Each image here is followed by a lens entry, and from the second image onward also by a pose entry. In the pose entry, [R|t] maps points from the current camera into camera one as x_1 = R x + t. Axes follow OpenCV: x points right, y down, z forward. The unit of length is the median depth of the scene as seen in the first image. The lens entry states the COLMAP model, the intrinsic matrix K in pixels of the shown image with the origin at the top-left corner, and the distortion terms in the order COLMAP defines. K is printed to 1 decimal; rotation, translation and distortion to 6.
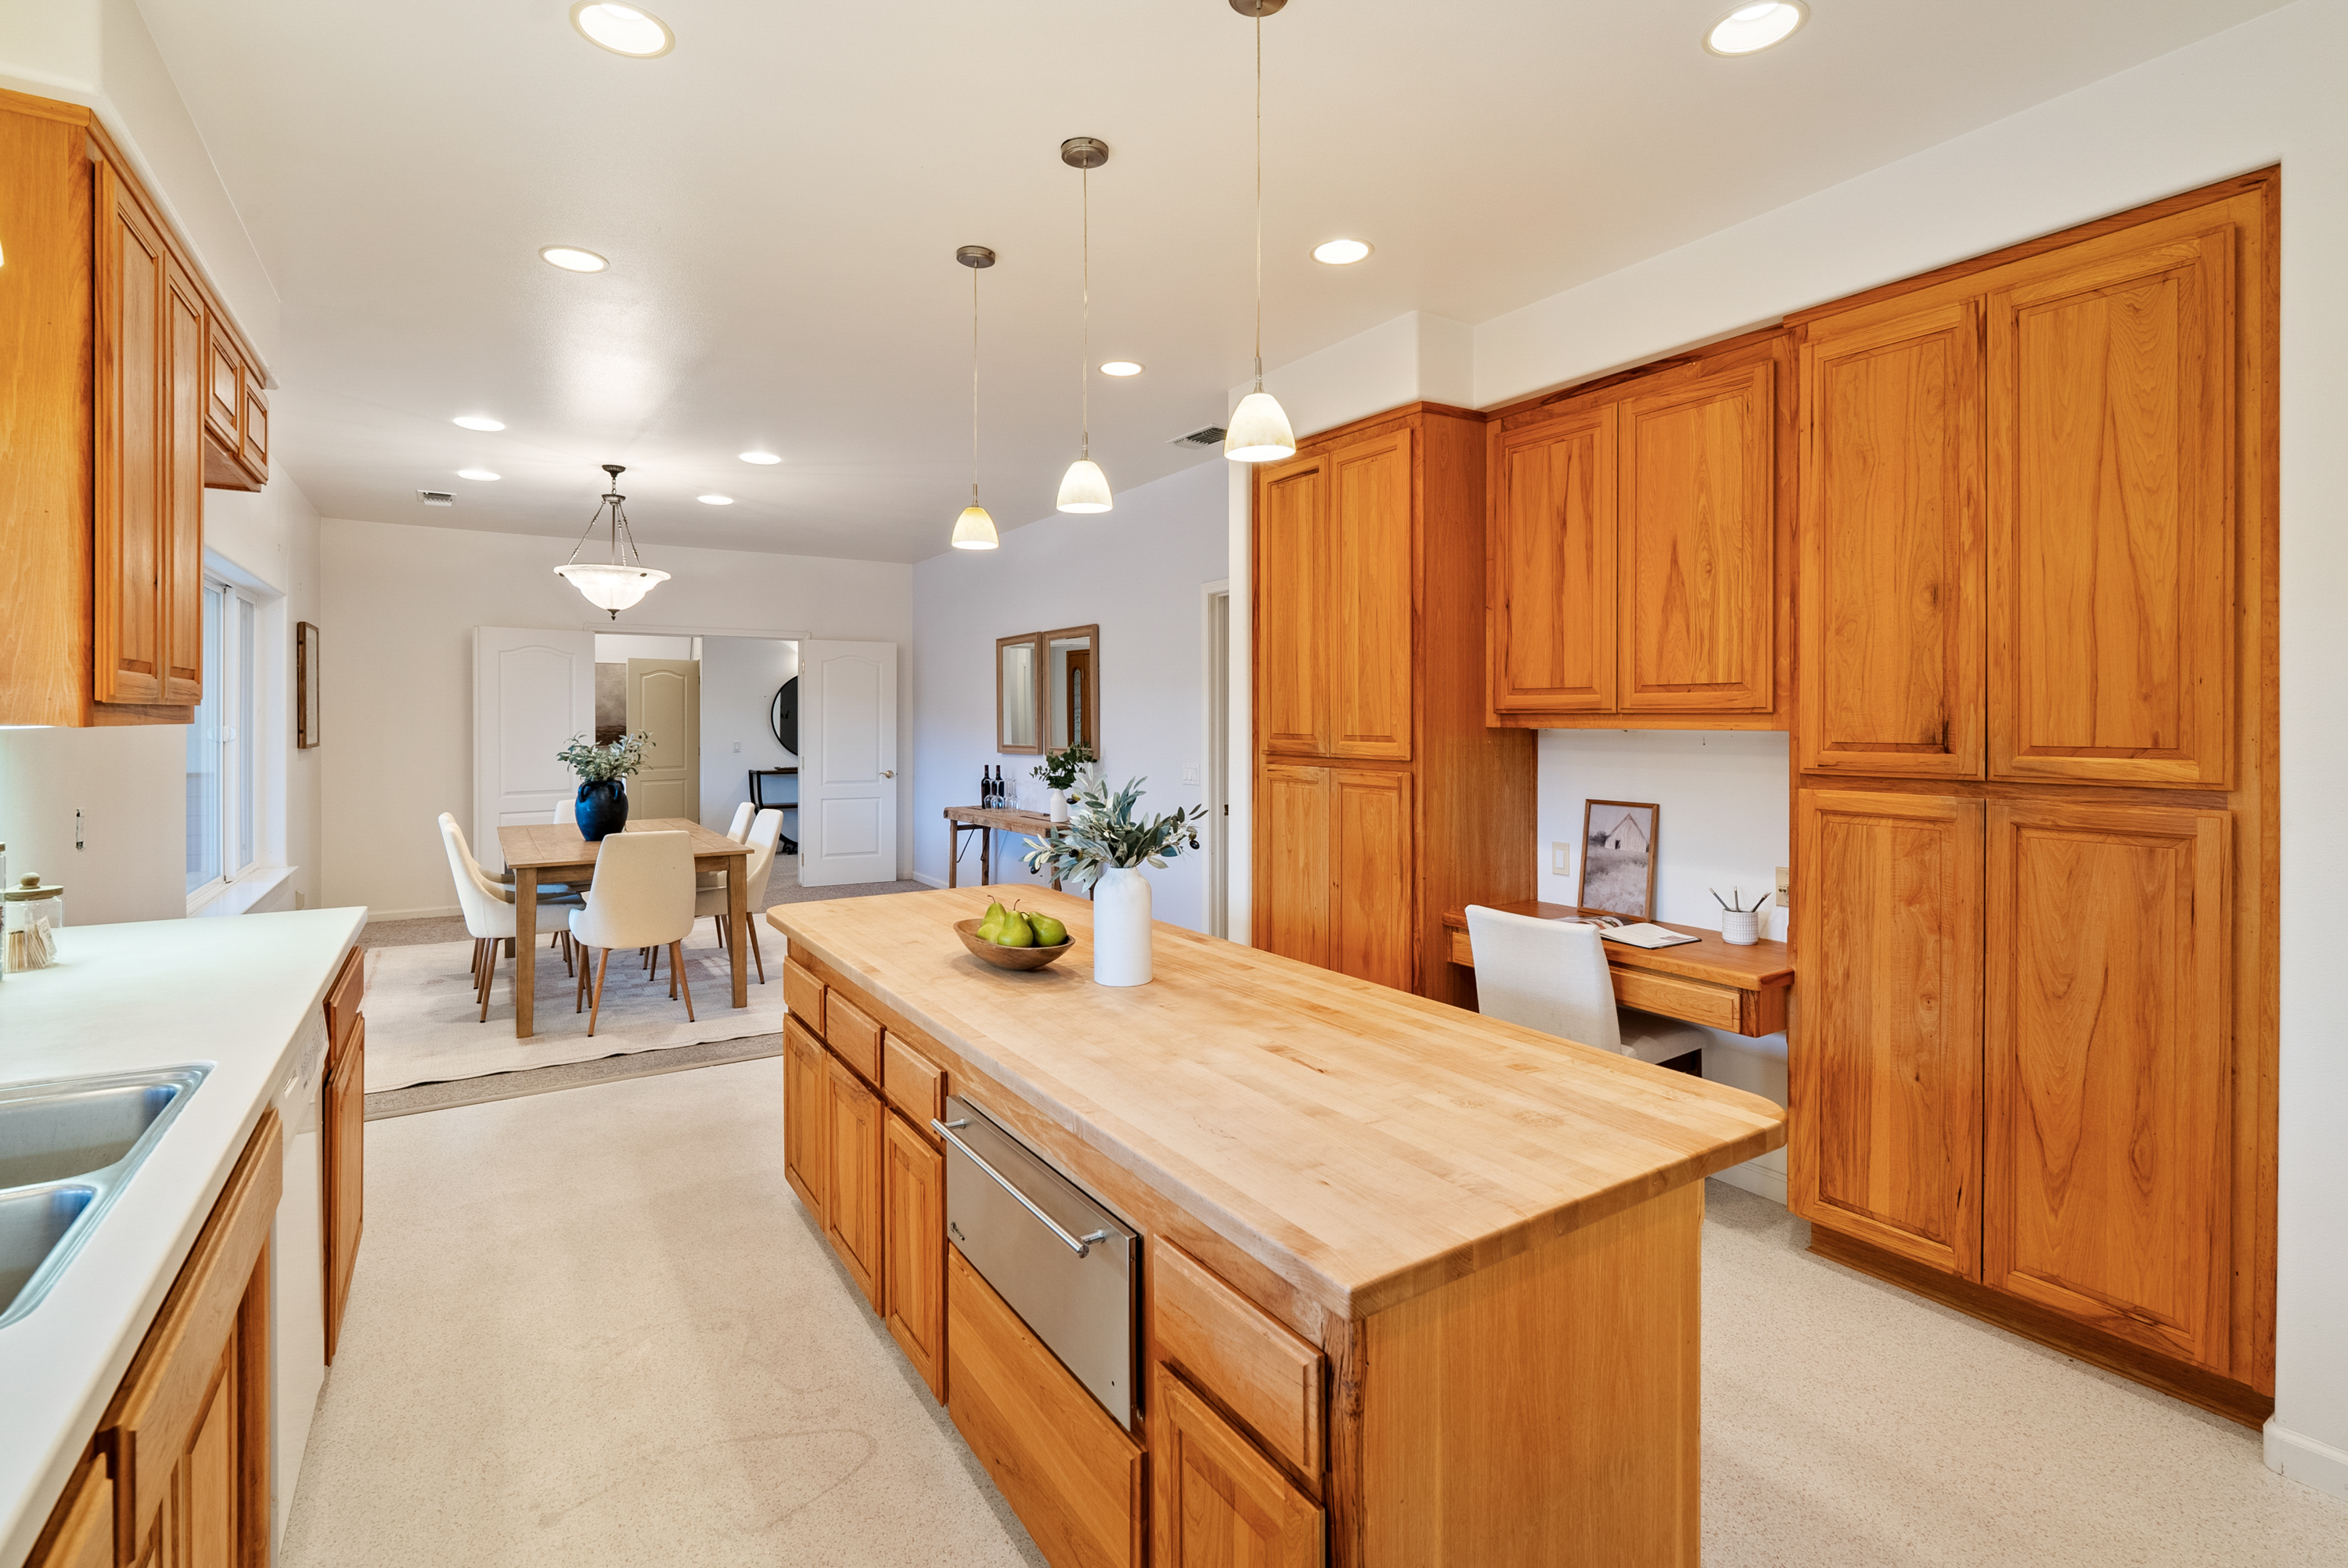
lens RADIAL K [[1082.5, 0, 1184.1], [0, 1082.5, 729.0], [0, 0, 1]] dist [-0.002421, 0.000508]
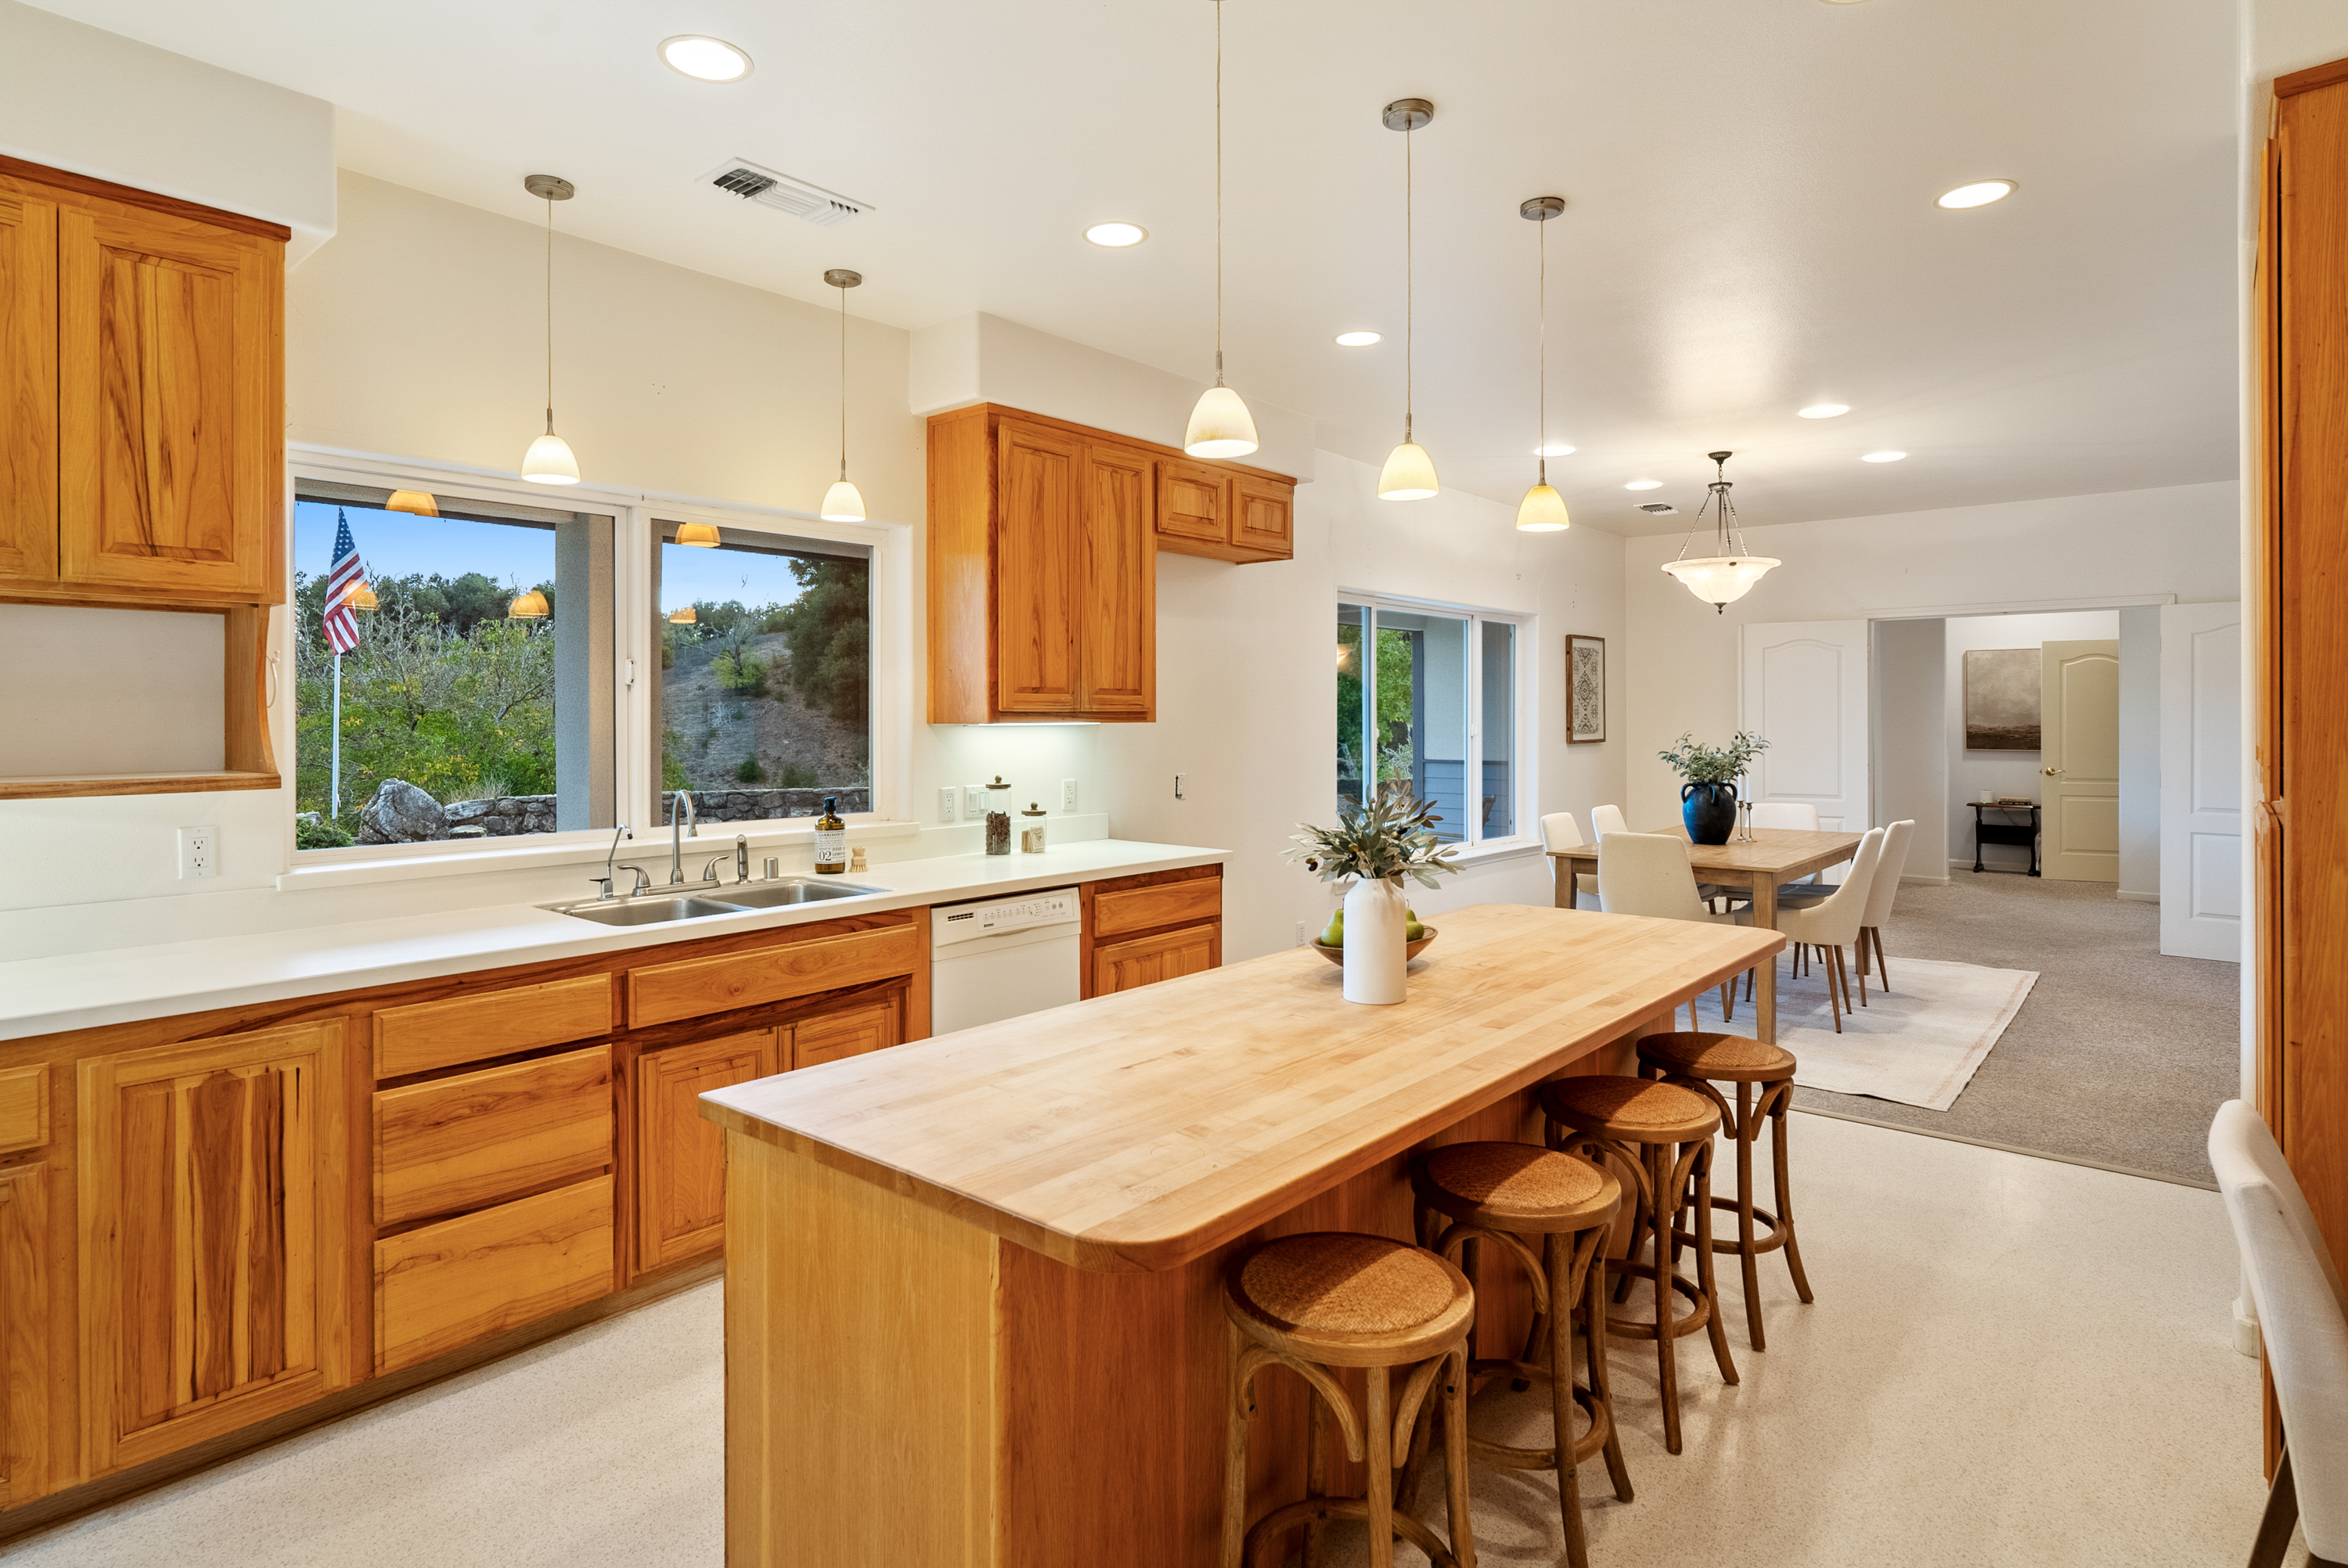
lens RADIAL K [[1254.8, 0, 1173.3], [0, 1254.8, 712.0], [0, 0, 1]] dist [-0.002891, 0.000199]
pose [[0.284444, -0.001914, -0.958691, 0.473697], [-0.008469, 0.999954, -0.004509, -0.005178], [0.958655, 0.009402, 0.284415, 0.261659]]
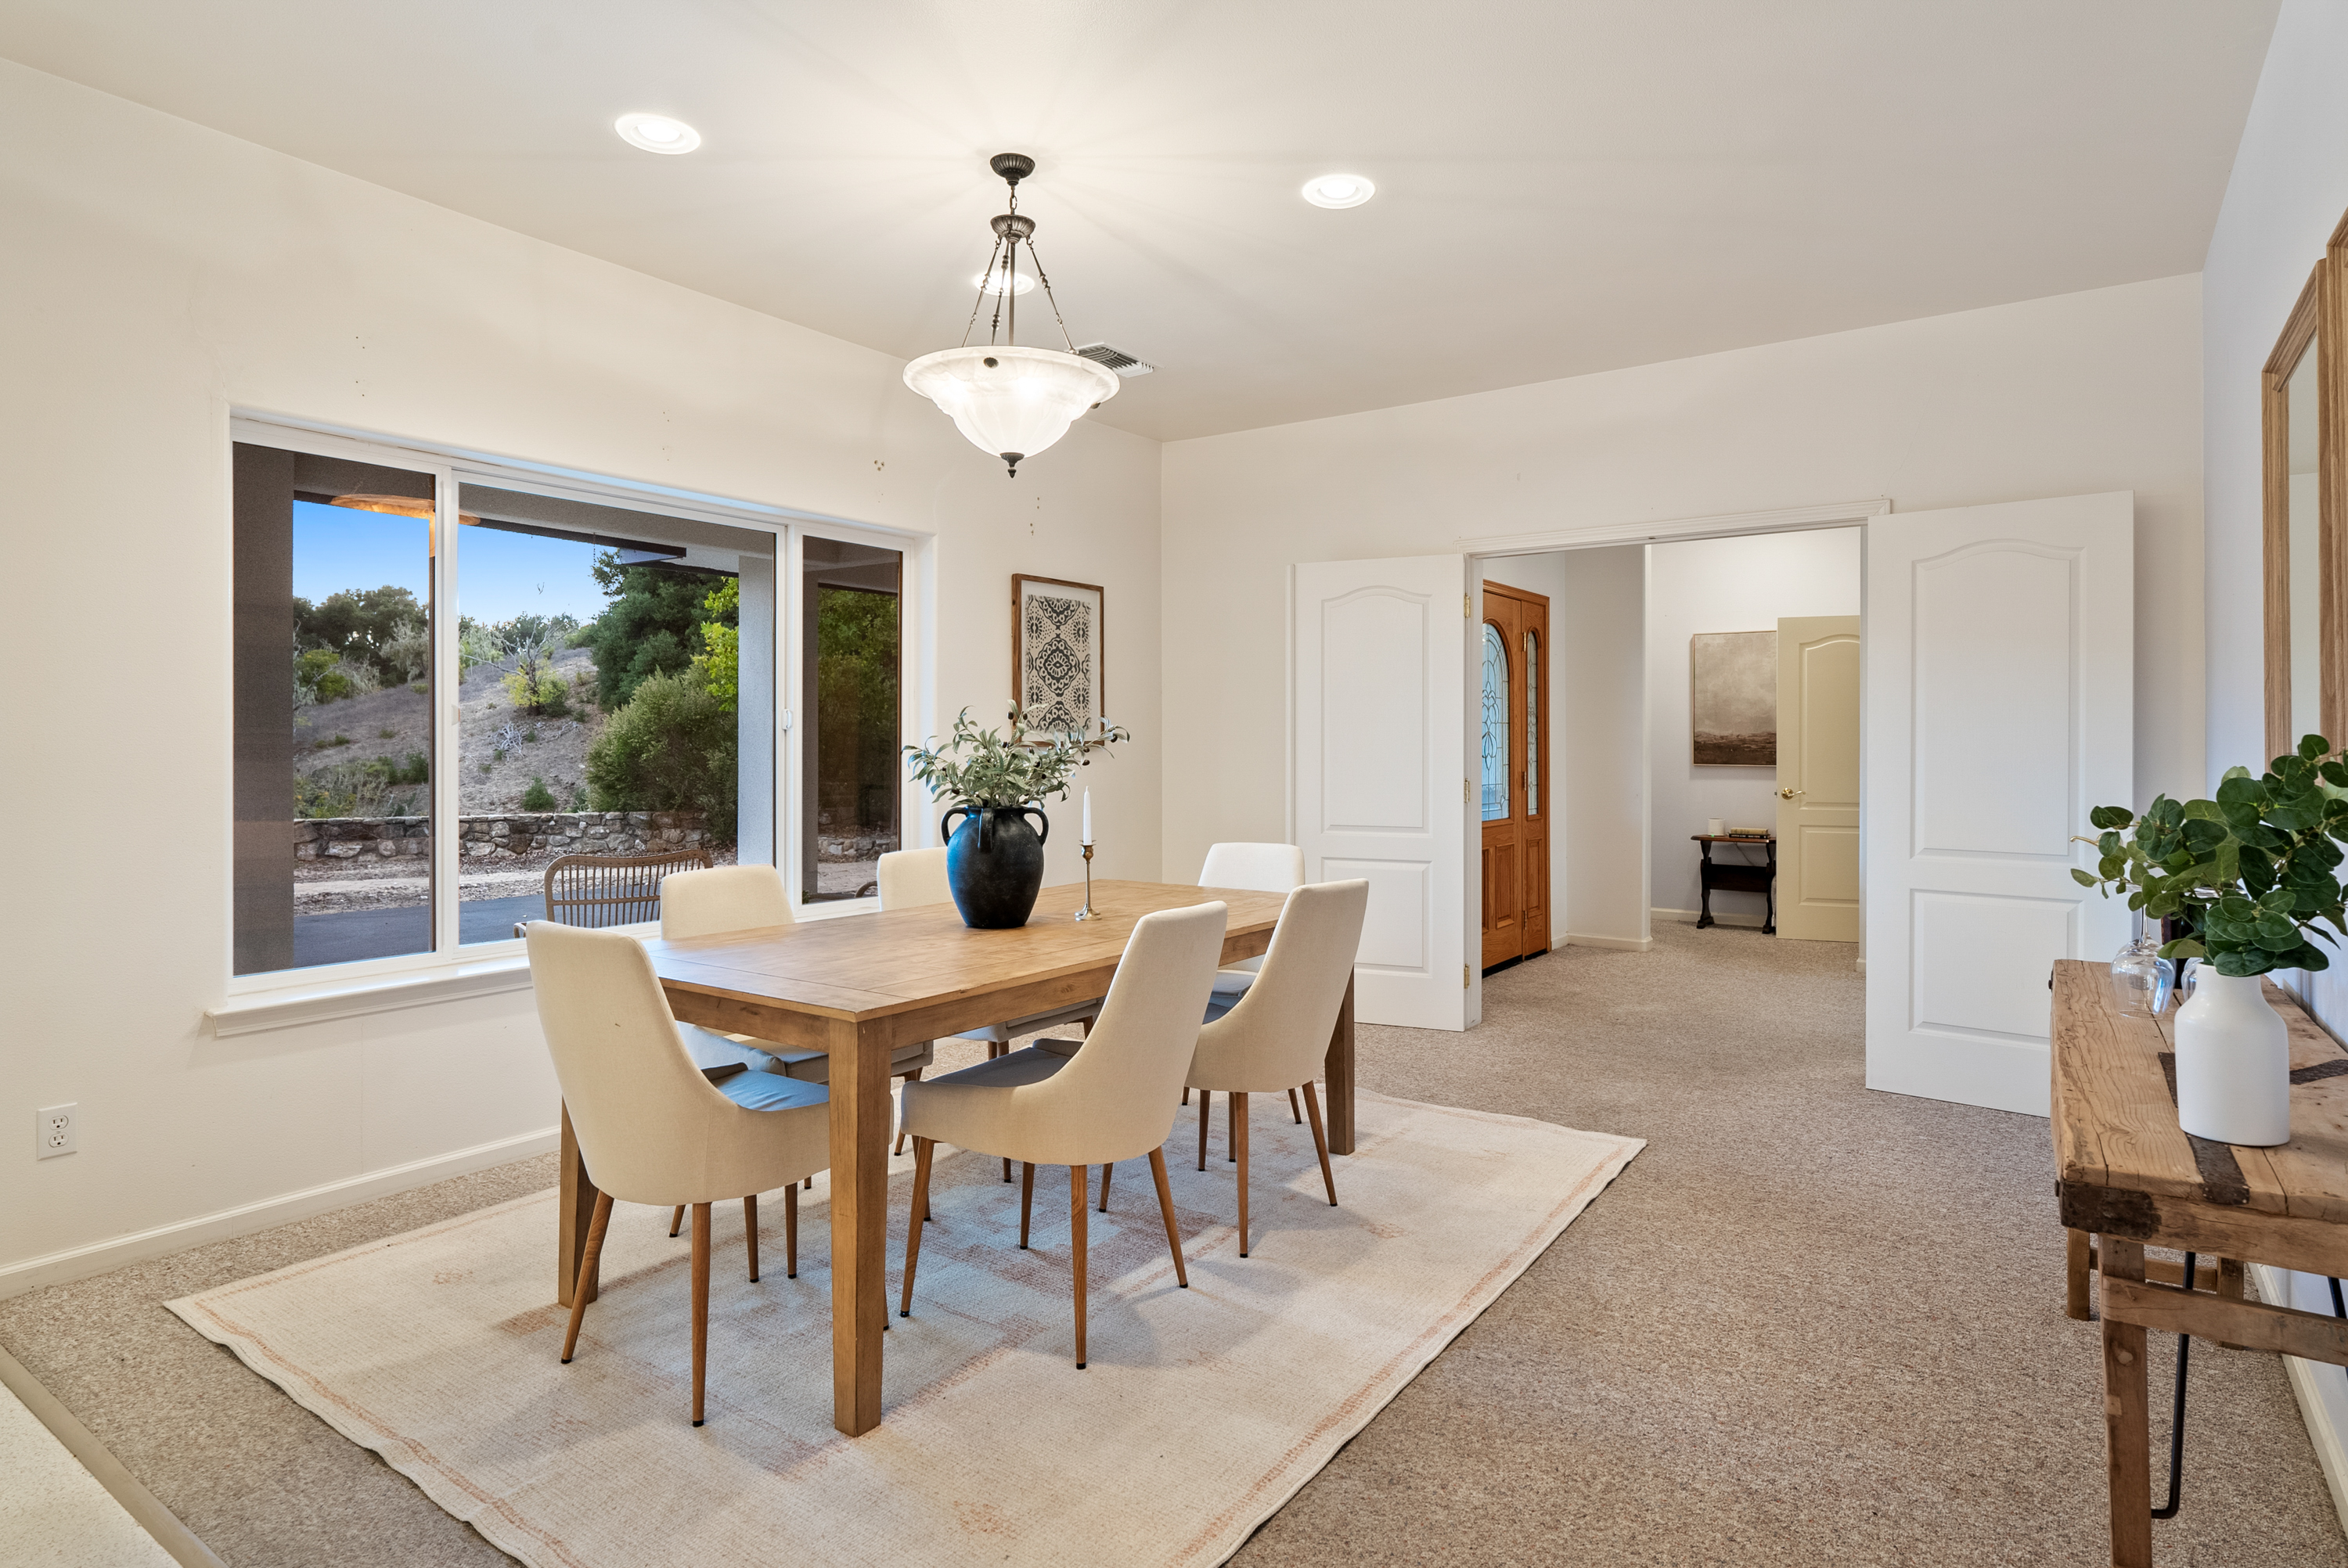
lens RADIAL K [[1287.6, 0, 1181.9], [0, 1287.6, 744.1], [0, 0, 1]] dist [-0.000558, -0.000298]
pose [[0.379328, 0.003762, -0.925255, 0.047442], [-0.012598, 0.999920, -0.001099, 0.024082], [0.925177, 0.012073, 0.379345, 1.009985]]
